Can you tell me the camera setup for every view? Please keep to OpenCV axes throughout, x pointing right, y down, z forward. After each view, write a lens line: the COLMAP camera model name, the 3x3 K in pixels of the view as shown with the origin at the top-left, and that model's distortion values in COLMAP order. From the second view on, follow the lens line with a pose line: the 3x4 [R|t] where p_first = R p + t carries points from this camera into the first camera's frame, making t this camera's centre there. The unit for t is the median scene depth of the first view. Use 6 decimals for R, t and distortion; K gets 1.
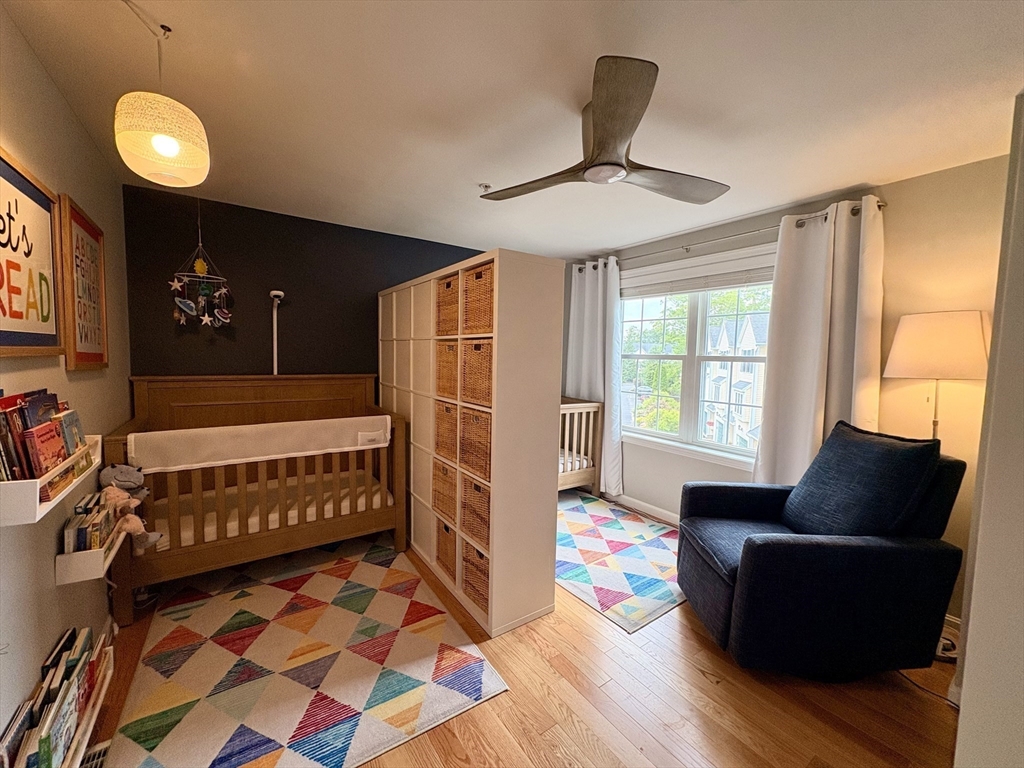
lens RADIAL K [[405.2, 0, 510.8], [0, 405.2, 383.7], [0, 0, 1]] dist [-0.000751, -0.000174]
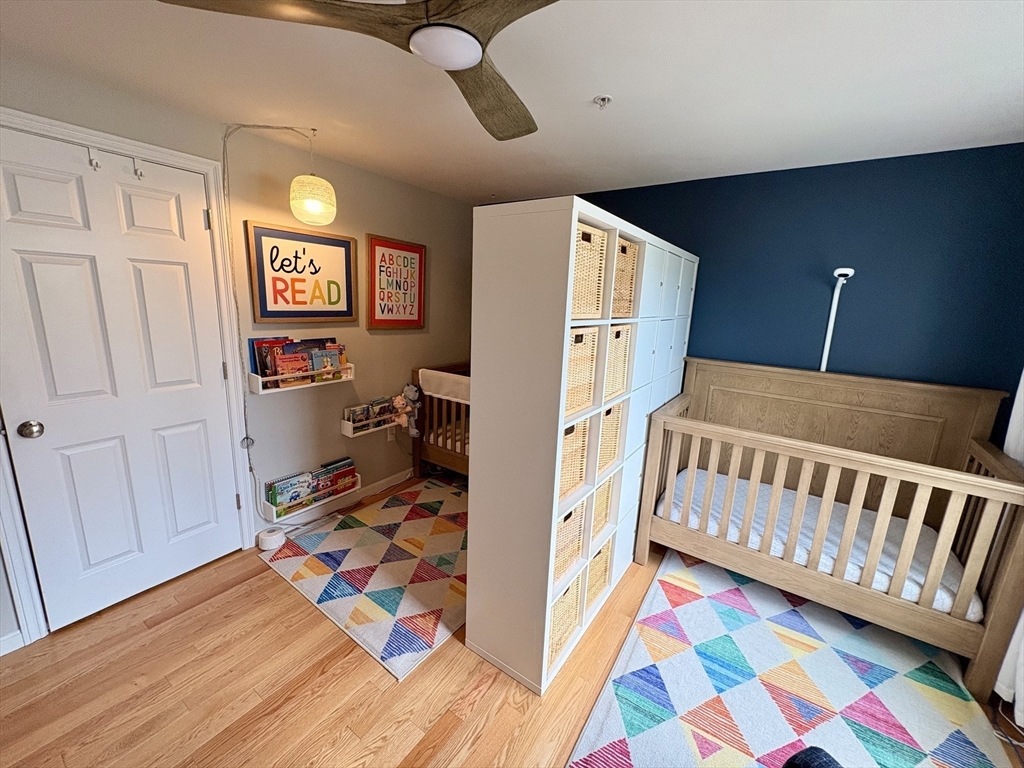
lens RADIAL K [[405.2, 0, 510.7], [0, 405.2, 380.7], [0, 0, 1]] dist [-0.000751, -0.000174]
pose [[0.354008, 0.179310, -0.917892, 0.790740], [-0.103358, 0.982938, 0.152154, -0.128550], [0.929514, 0.041008, 0.366501, 0.791016]]
